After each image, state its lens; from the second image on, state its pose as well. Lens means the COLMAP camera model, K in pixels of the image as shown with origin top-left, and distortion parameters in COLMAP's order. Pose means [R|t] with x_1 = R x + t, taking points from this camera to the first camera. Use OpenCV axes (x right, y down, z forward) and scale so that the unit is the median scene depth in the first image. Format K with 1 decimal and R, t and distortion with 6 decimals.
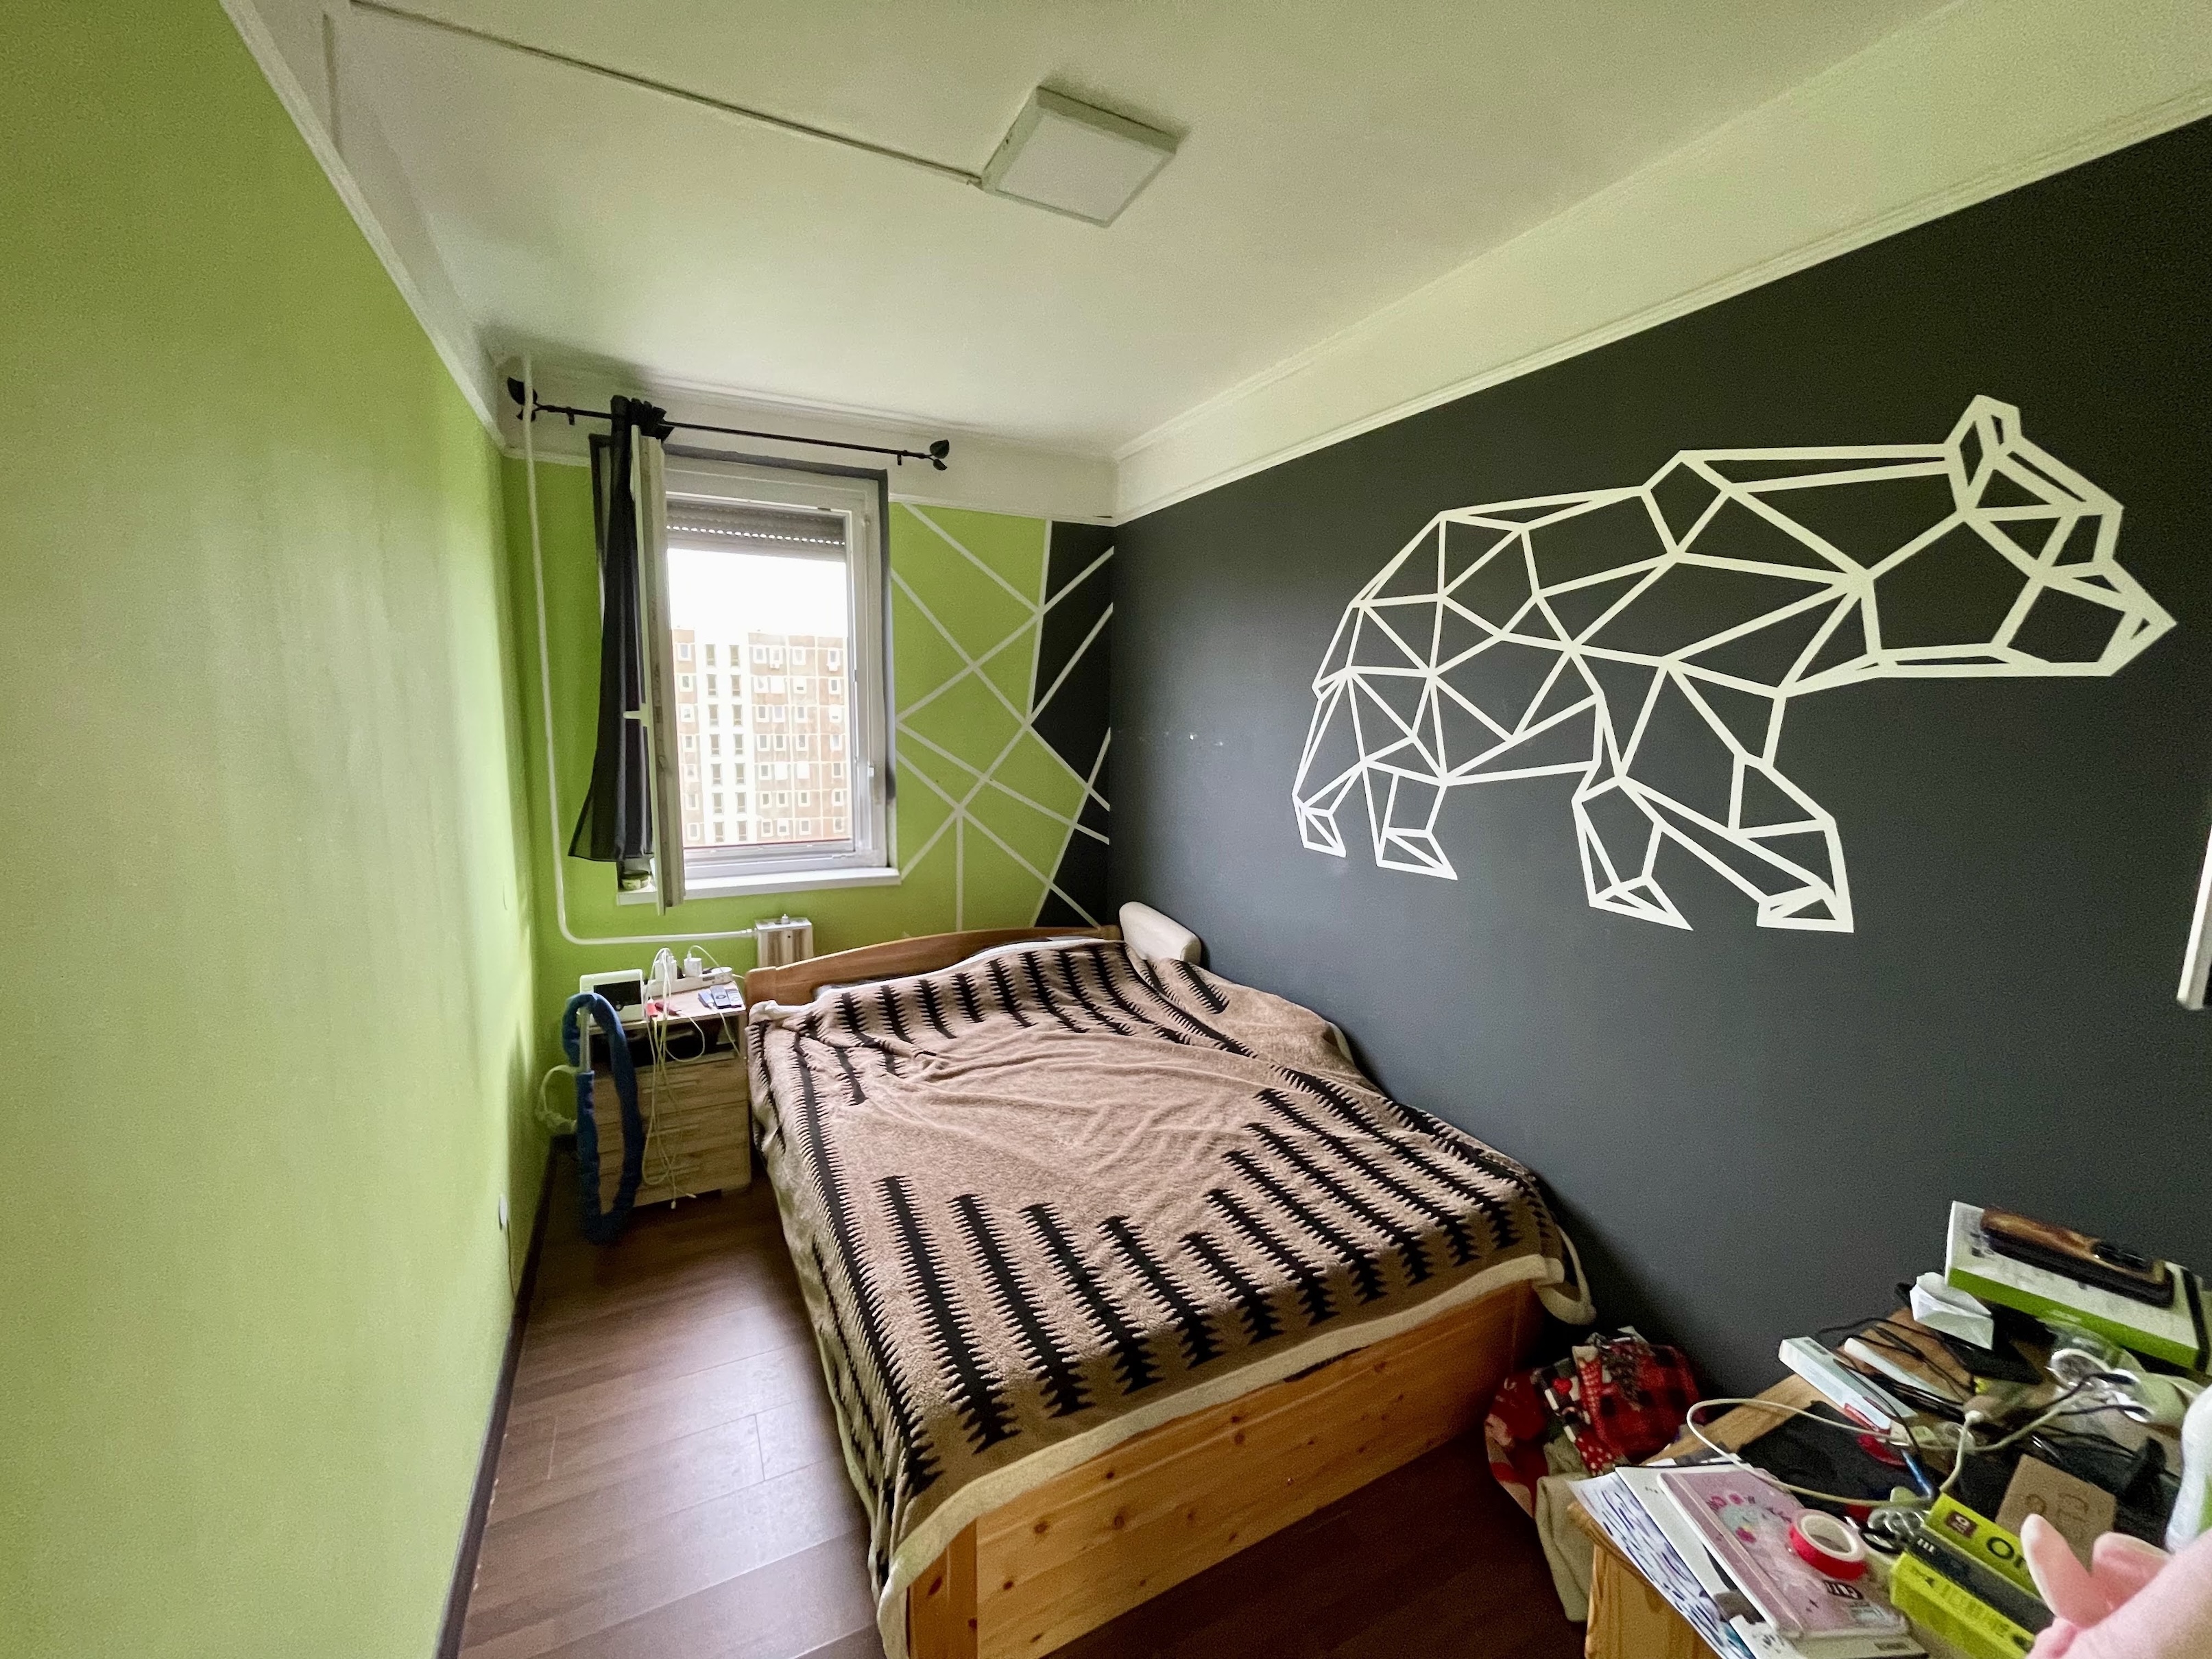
lens RADIAL K [[902.8, 0, 1109.6], [0, 902.8, 833.3], [0, 0, 1]] dist [0.010203, -0.000400]
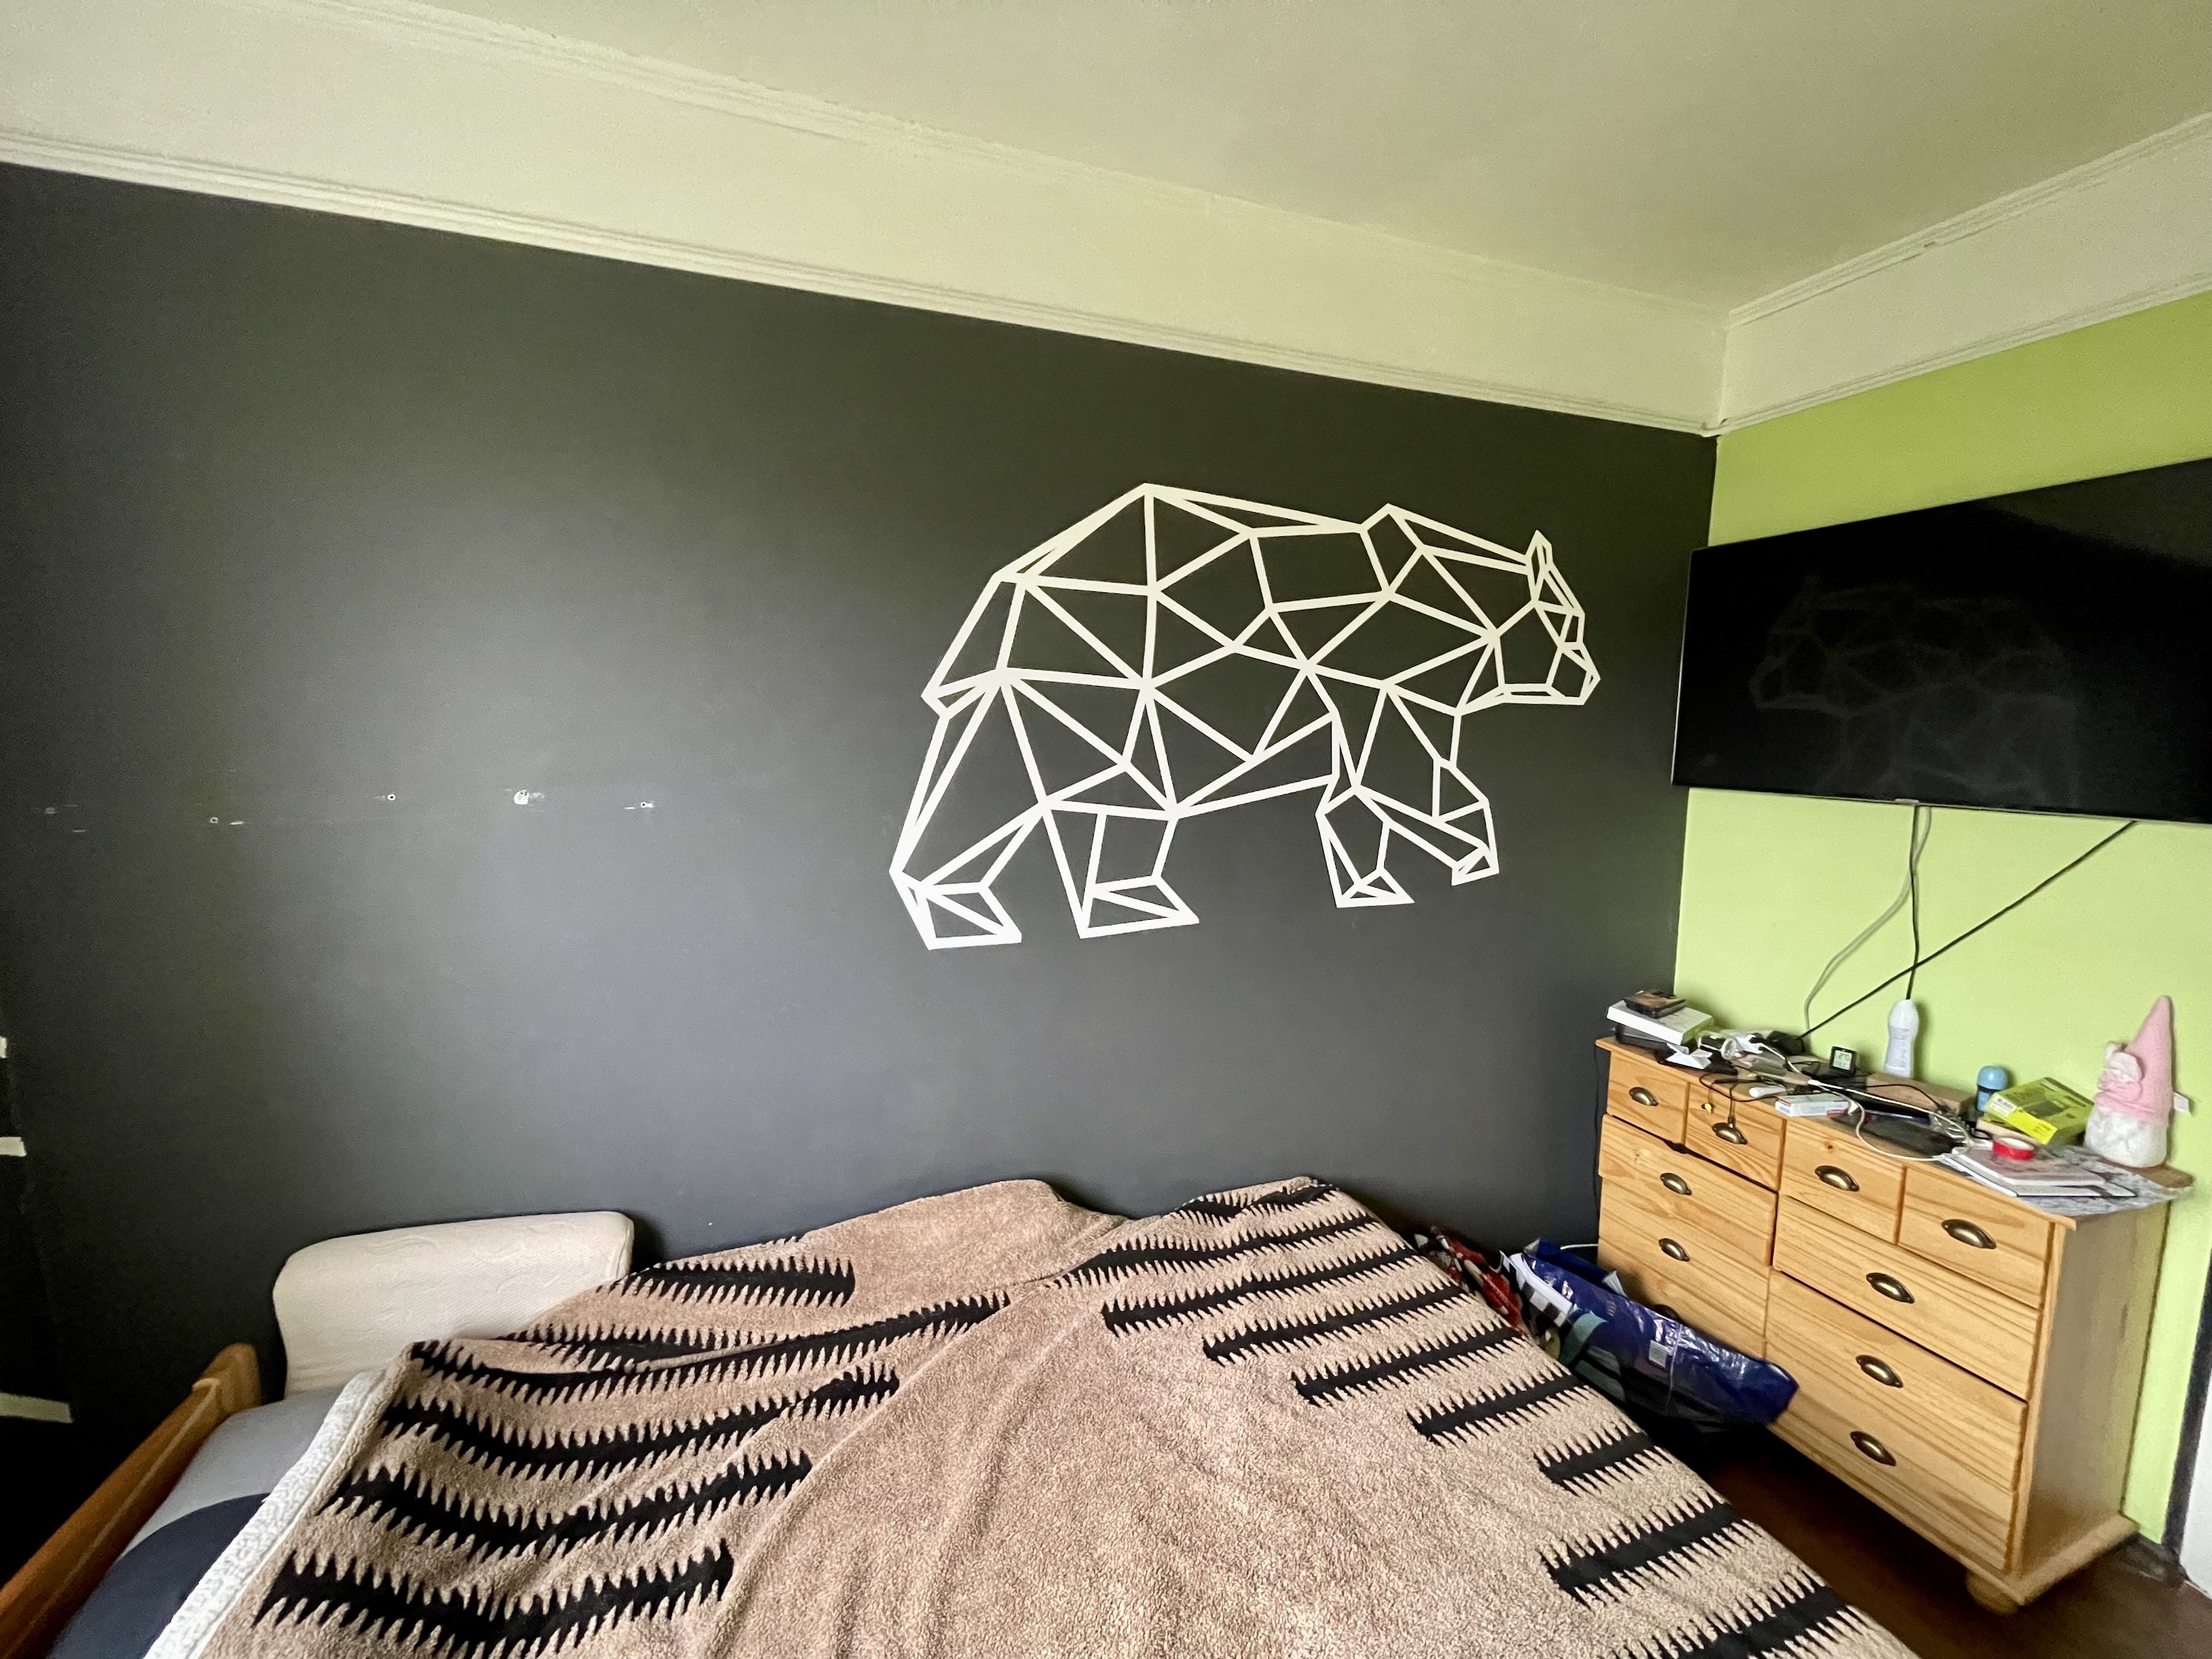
lens RADIAL K [[902.8, 0, 1113.0], [0, 902.8, 830.8], [0, 0, 1]] dist [0.010203, -0.000400]
pose [[0.099362, -0.140571, 0.985072, -0.508261], [0.138396, 0.982301, 0.126216, -0.170525], [-0.985380, 0.123789, 0.117058, 1.051198]]
